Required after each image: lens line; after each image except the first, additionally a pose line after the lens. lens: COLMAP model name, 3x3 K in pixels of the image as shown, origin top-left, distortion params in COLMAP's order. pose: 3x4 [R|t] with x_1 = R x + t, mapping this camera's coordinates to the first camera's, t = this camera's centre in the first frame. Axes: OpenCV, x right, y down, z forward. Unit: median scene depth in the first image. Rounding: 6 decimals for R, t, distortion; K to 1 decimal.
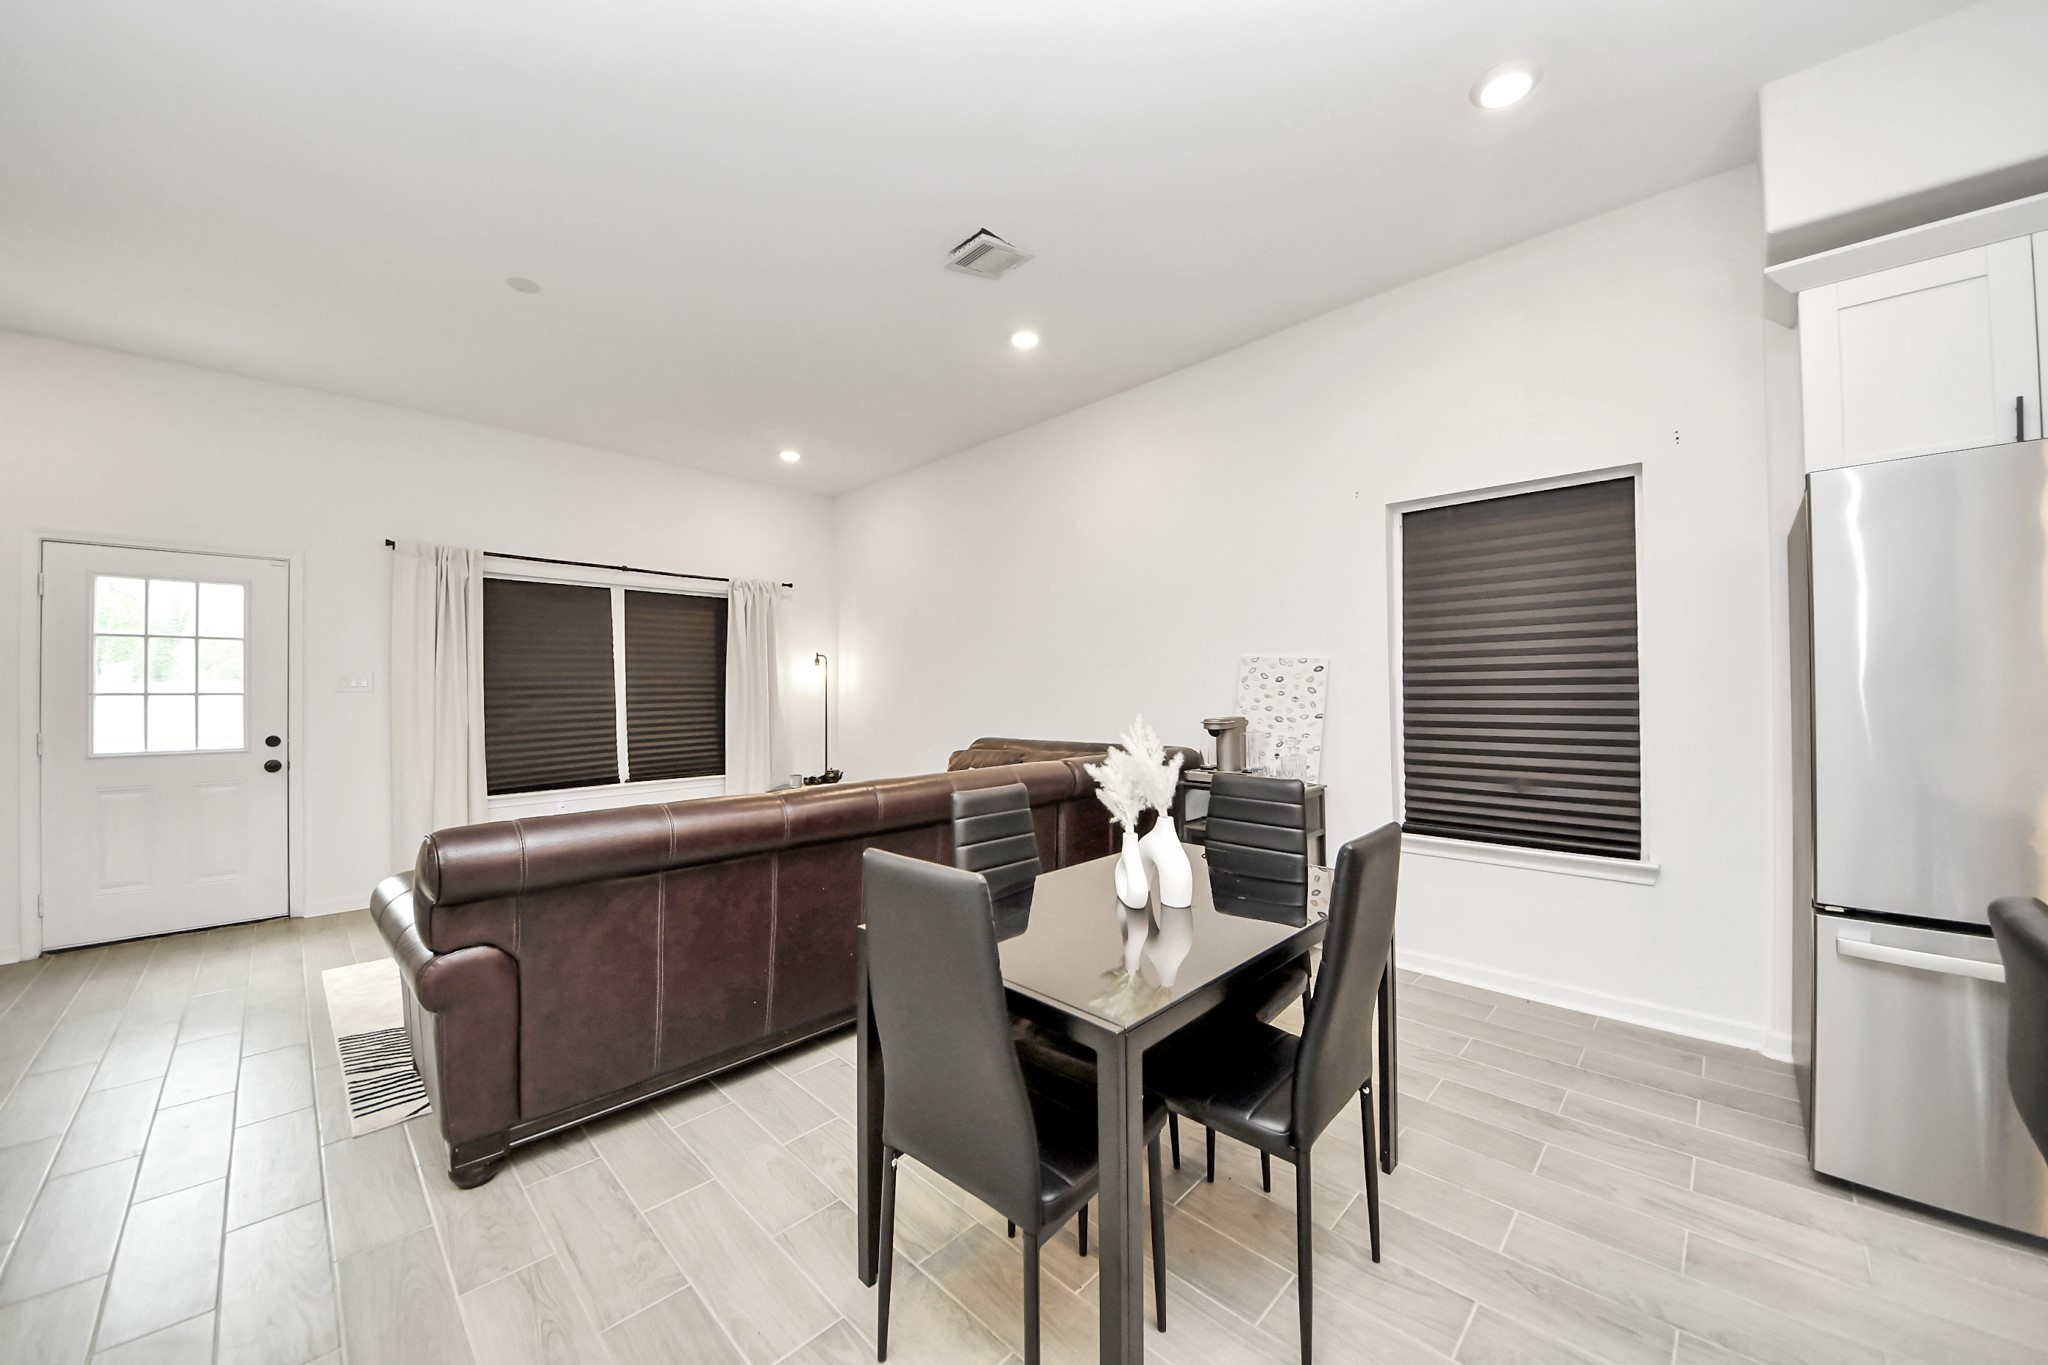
lens RADIAL K [[727.8, 0, 1018.5], [0, 727.8, 686.7], [0, 0, 1]] dist [0.017536, -0.013954]
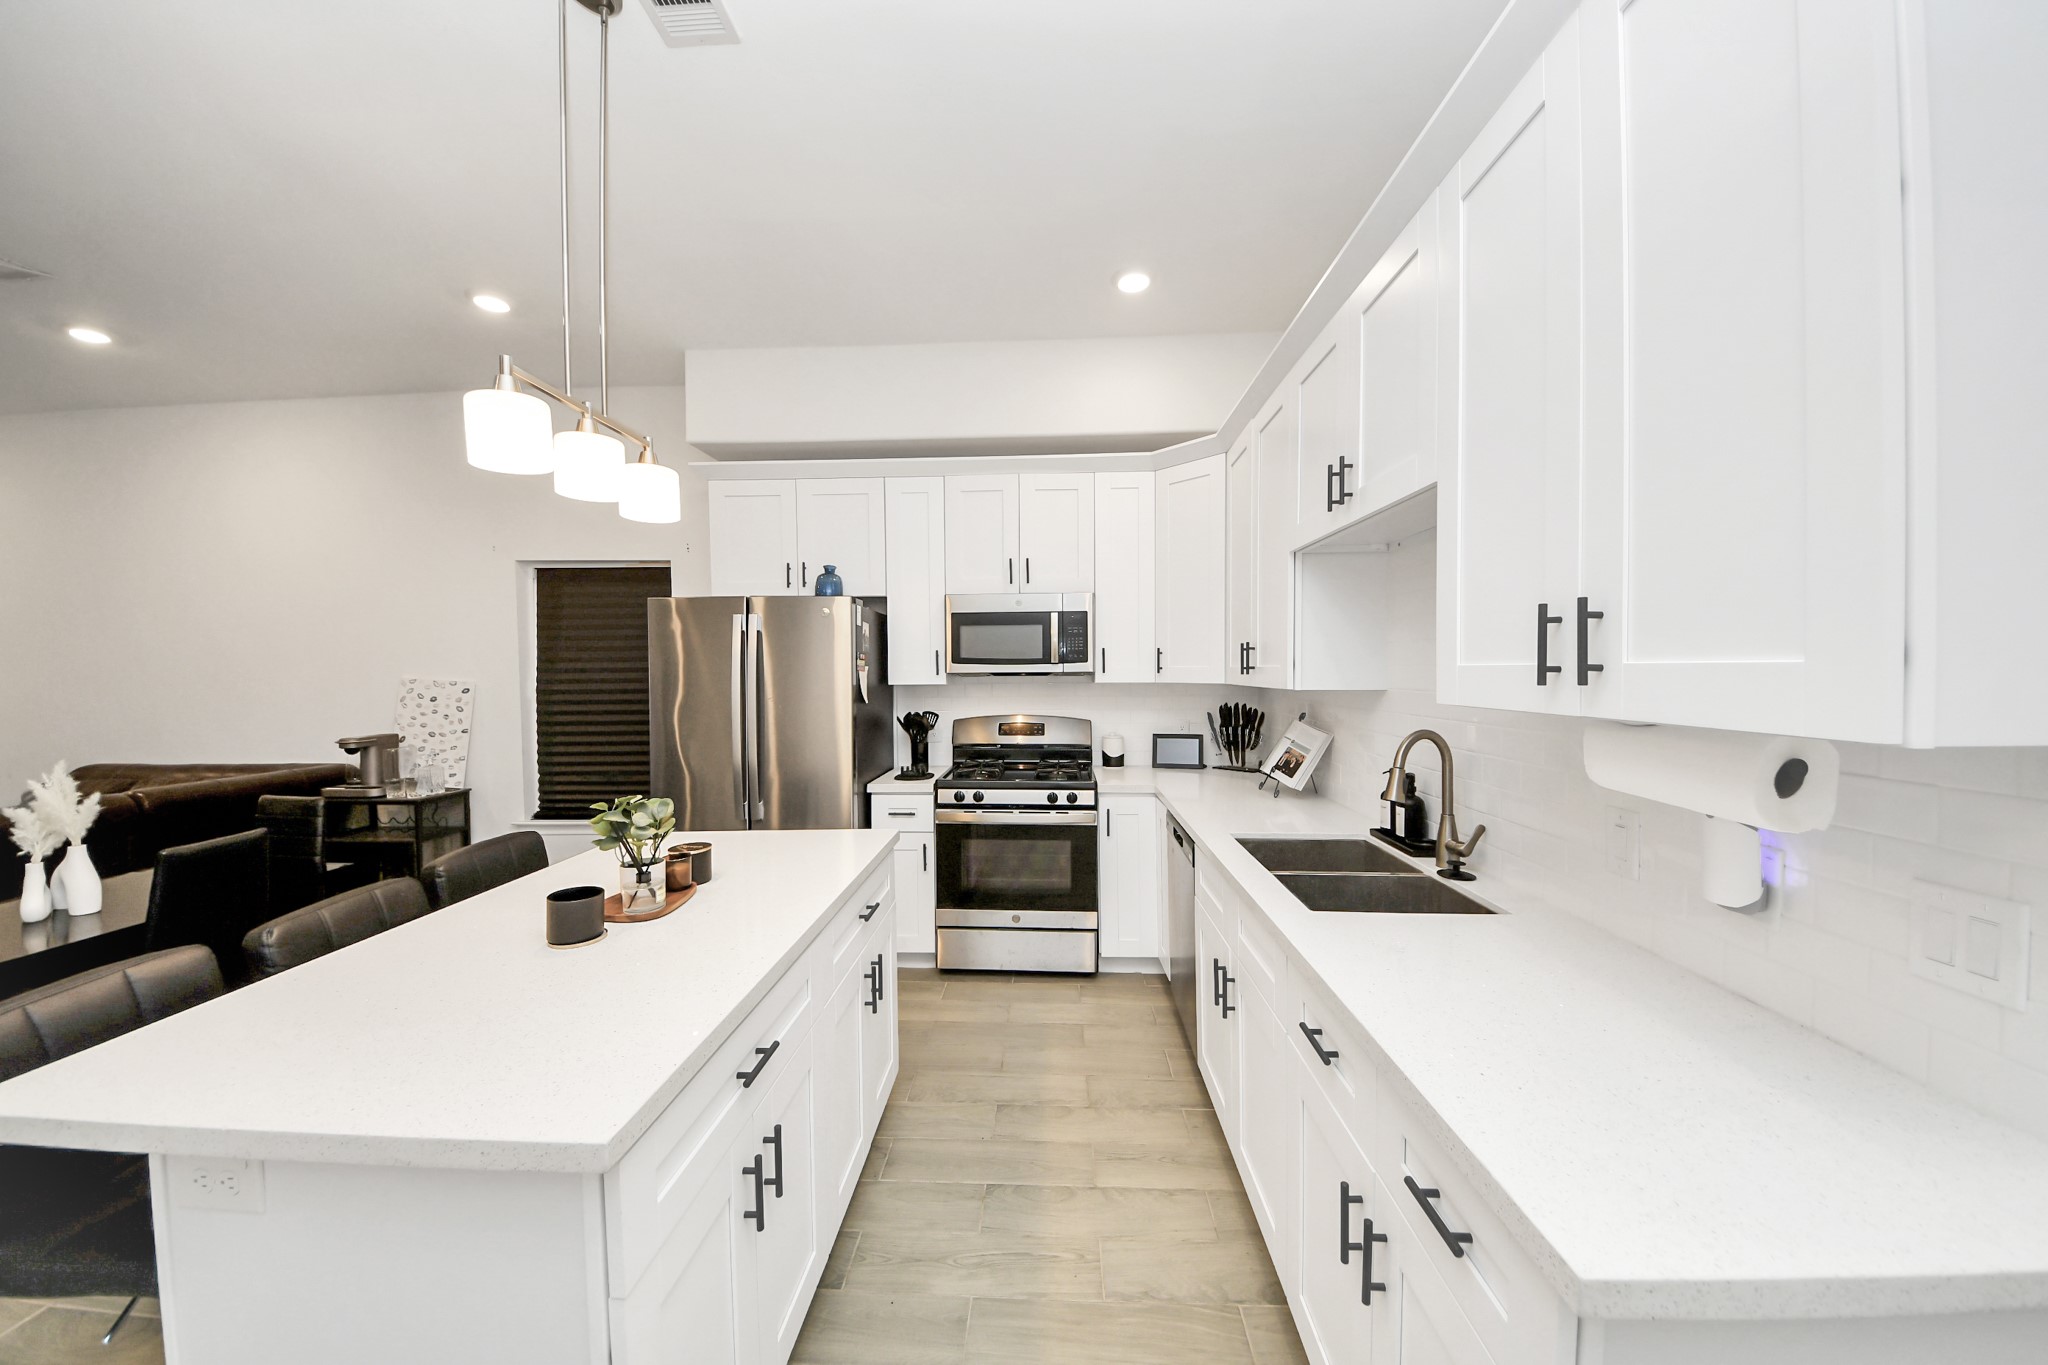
lens RADIAL K [[720.3, 0, 1016.9], [0, 720.3, 686.5], [0, 0, 1]] dist [0.040034, -0.026011]
pose [[0.746286, -0.014324, 0.665471, 0.266405], [-0.002312, 0.999707, 0.024112, -0.057349], [-0.665621, -0.019533, 0.746034, -0.443300]]
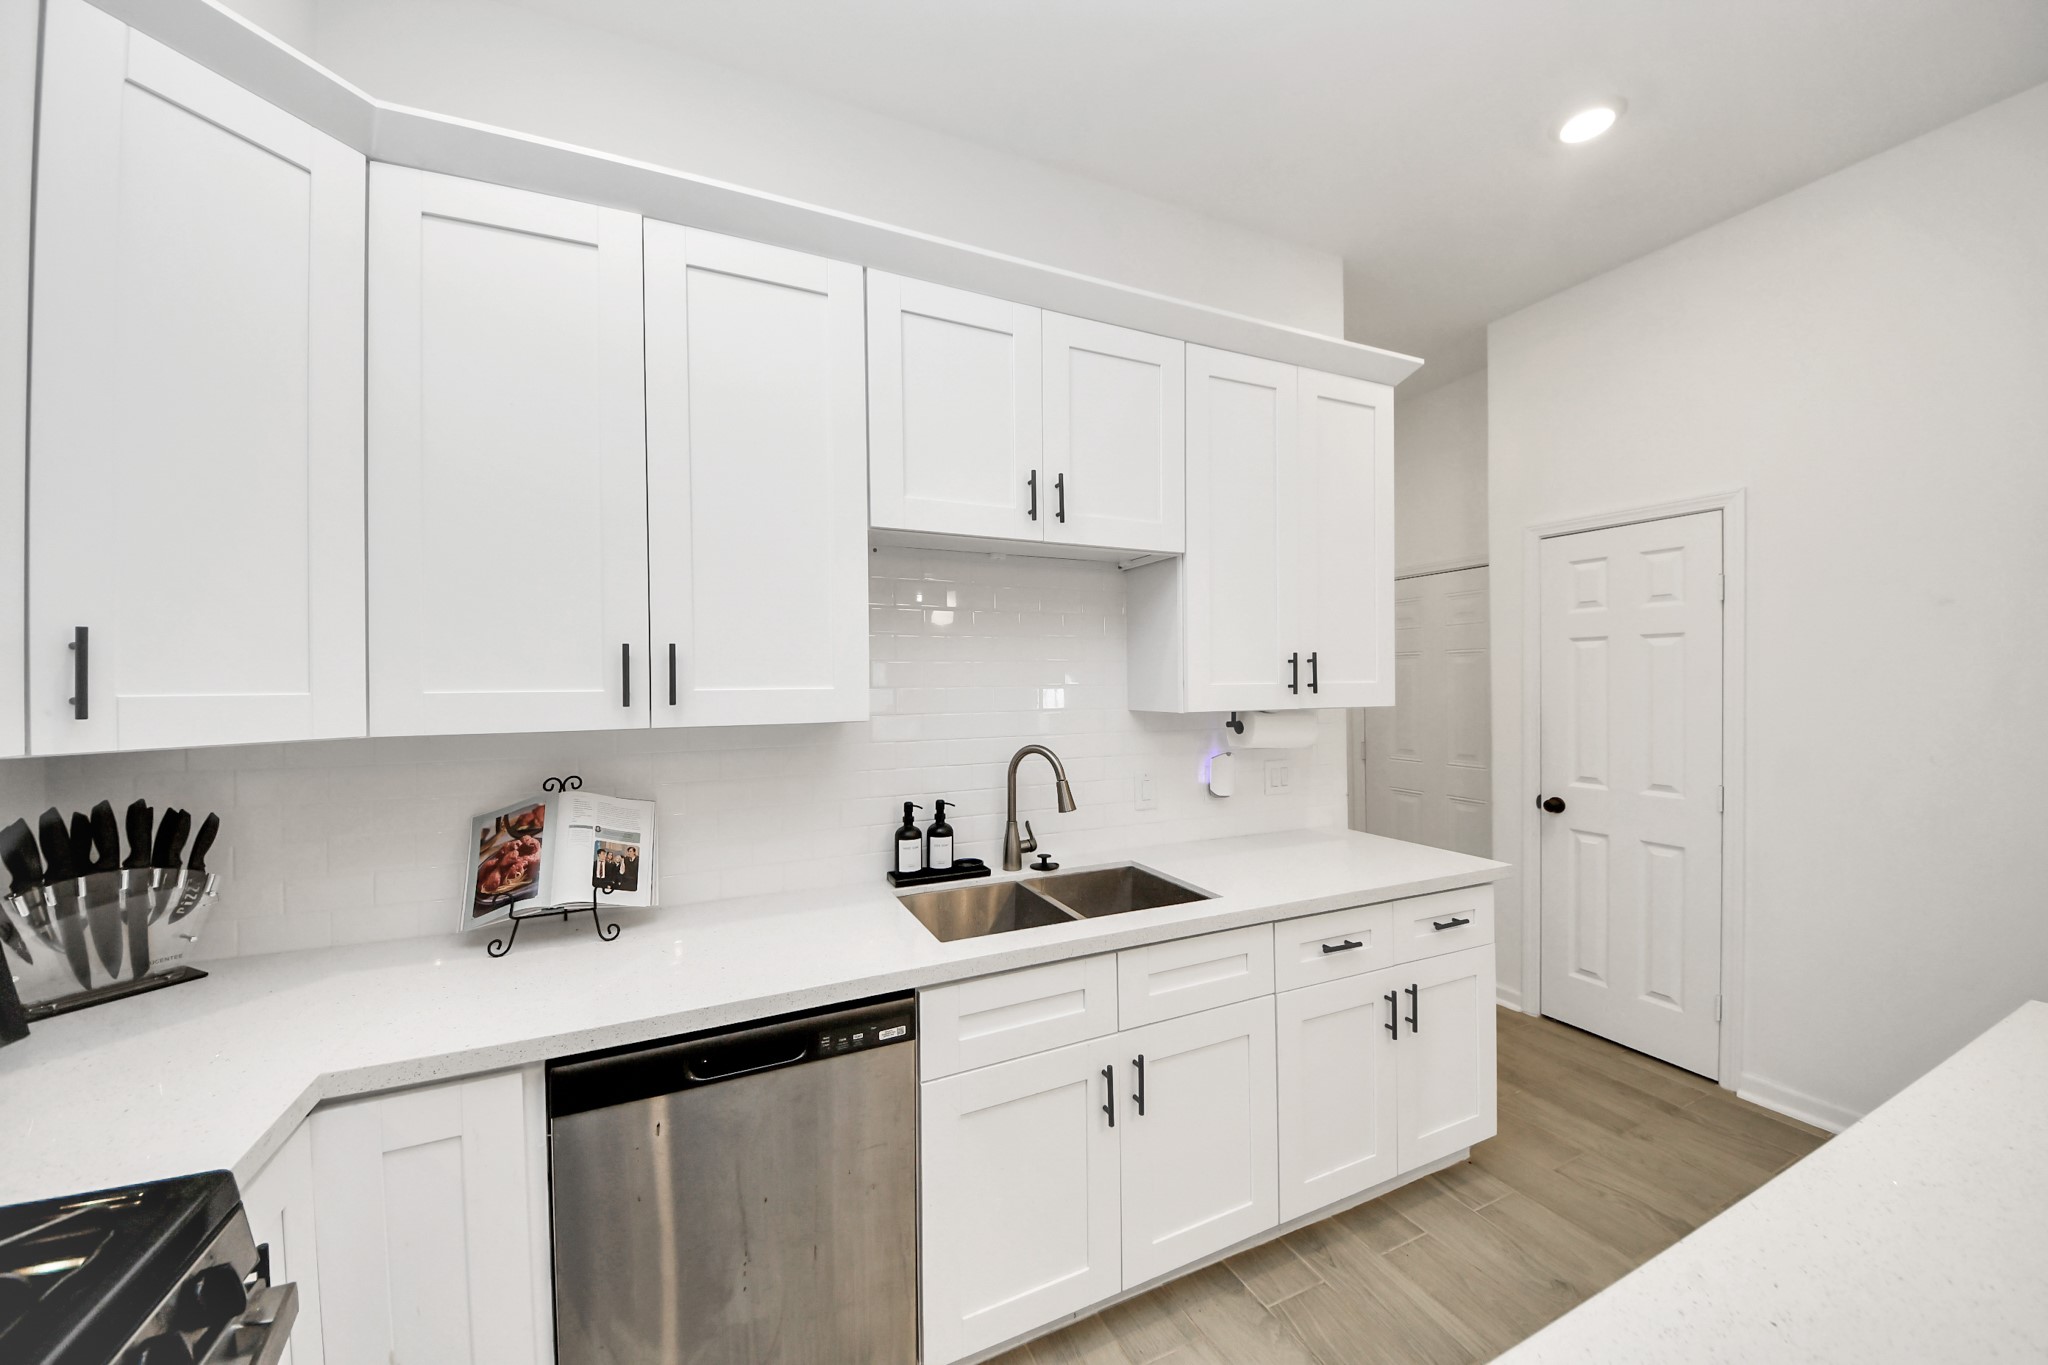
lens RADIAL K [[720.3, 0, 1016.9], [0, 720.3, 686.5], [0, 0, 1]] dist [0.040034, -0.026011]
pose [[-0.932814, 0.016346, 0.359986, 0.623133], [0.015749, 0.999865, -0.004590, -0.058251], [-0.360013, 0.001388, -0.932946, 0.252480]]
